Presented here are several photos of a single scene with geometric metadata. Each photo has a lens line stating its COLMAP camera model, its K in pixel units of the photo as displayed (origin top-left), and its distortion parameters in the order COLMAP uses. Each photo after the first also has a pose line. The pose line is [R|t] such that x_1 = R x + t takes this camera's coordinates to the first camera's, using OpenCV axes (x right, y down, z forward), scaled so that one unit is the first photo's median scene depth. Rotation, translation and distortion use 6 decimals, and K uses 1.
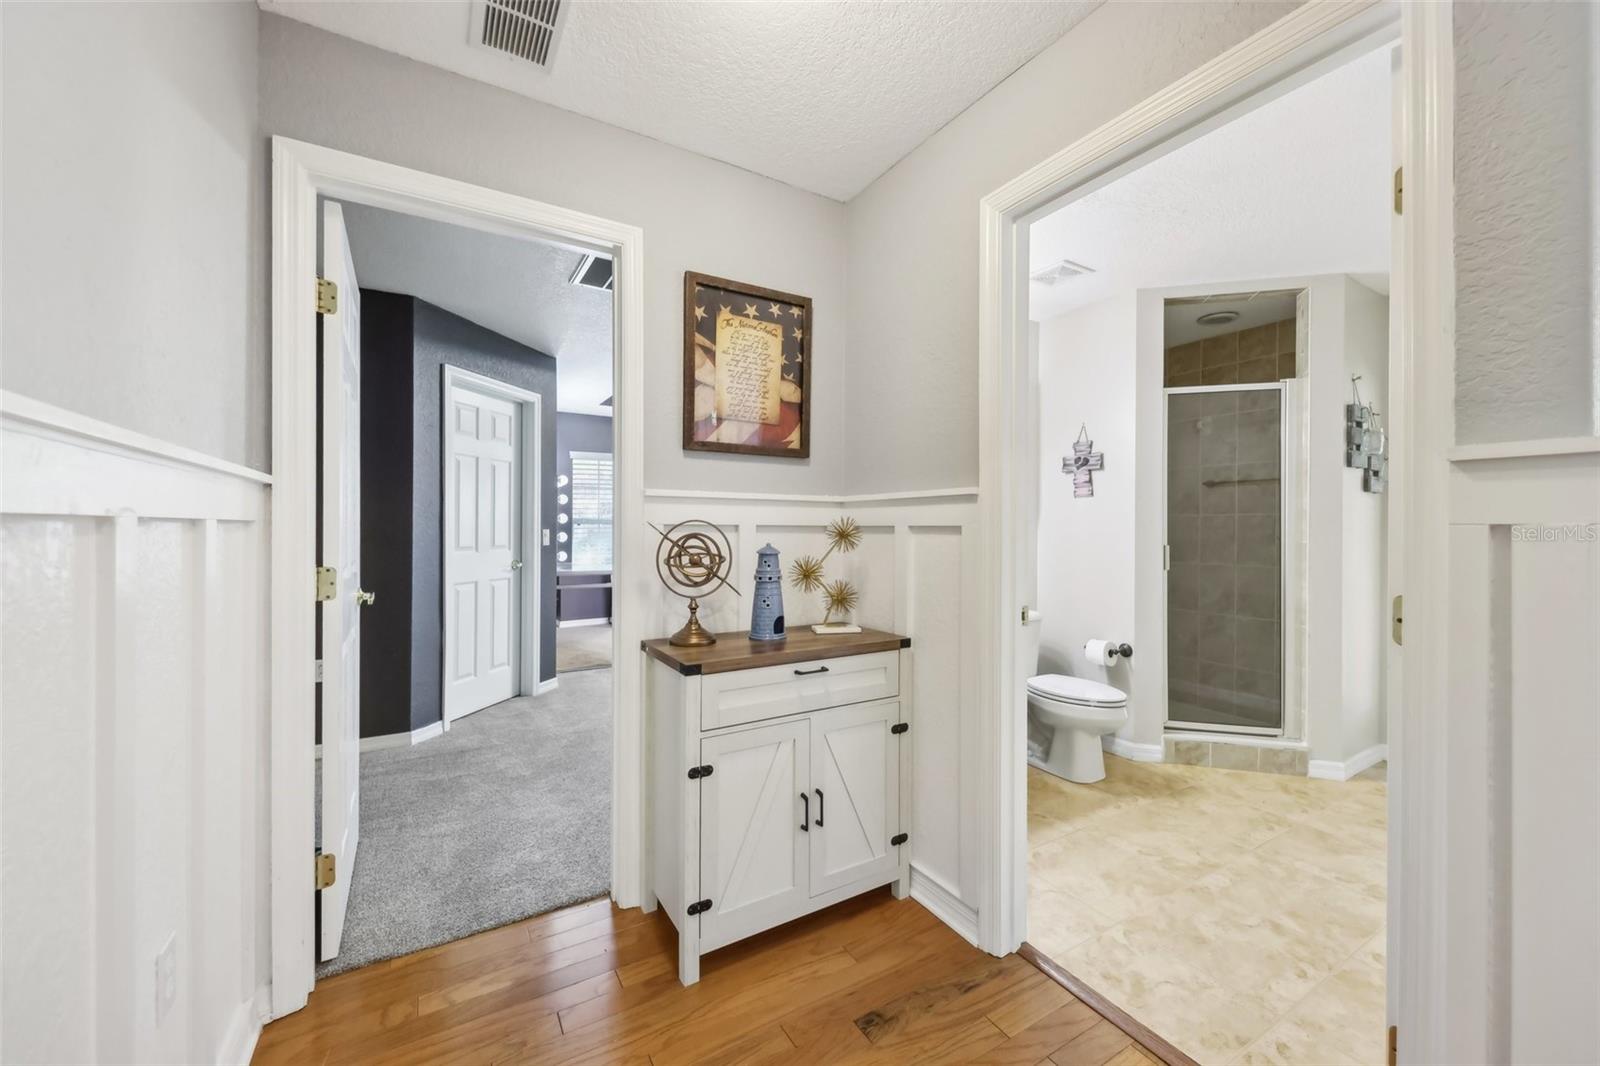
lens RADIAL K [[613.2, 0, 786.3], [0, 613.2, 531.6], [0, 0, 1]] dist [-0.007878, -0.001190]
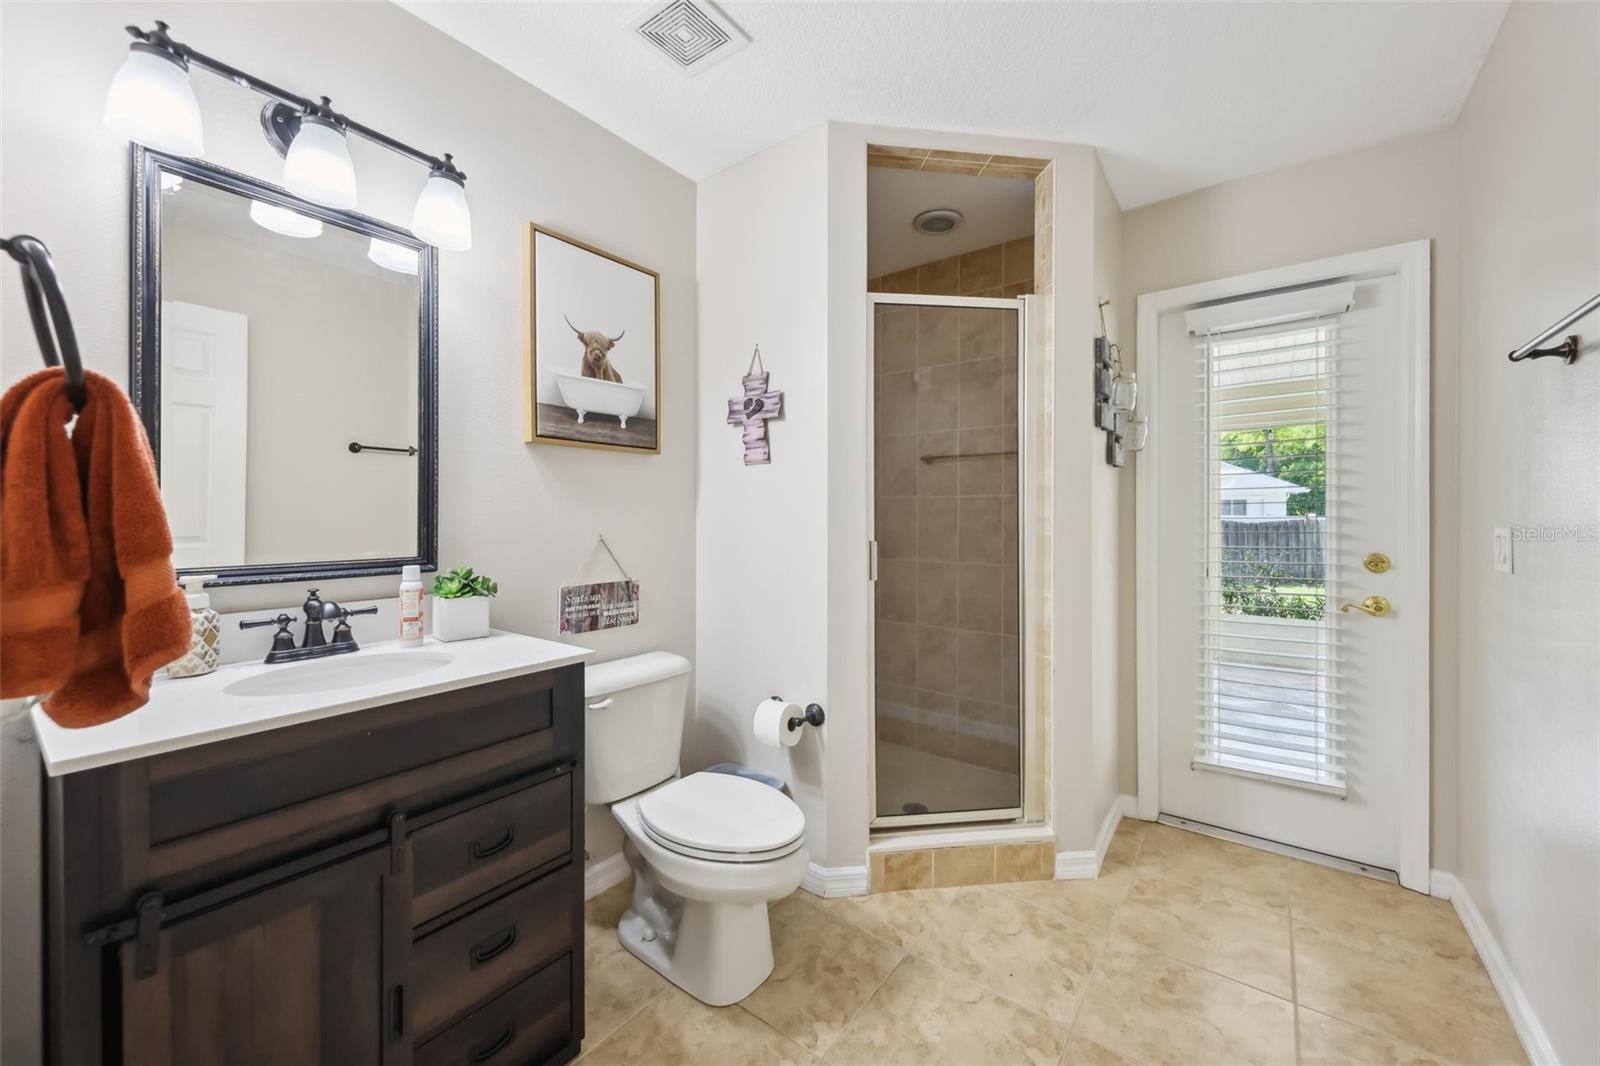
lens RADIAL K [[613.2, 0, 802.4], [0, 613.2, 523.9], [0, 0, 1]] dist [-0.007878, -0.001190]
pose [[0.917707, -0.007334, 0.397191, 0.305729], [0.005401, 0.999967, 0.005986, 0.000515], [-0.397222, -0.003348, 0.917716, 0.450129]]
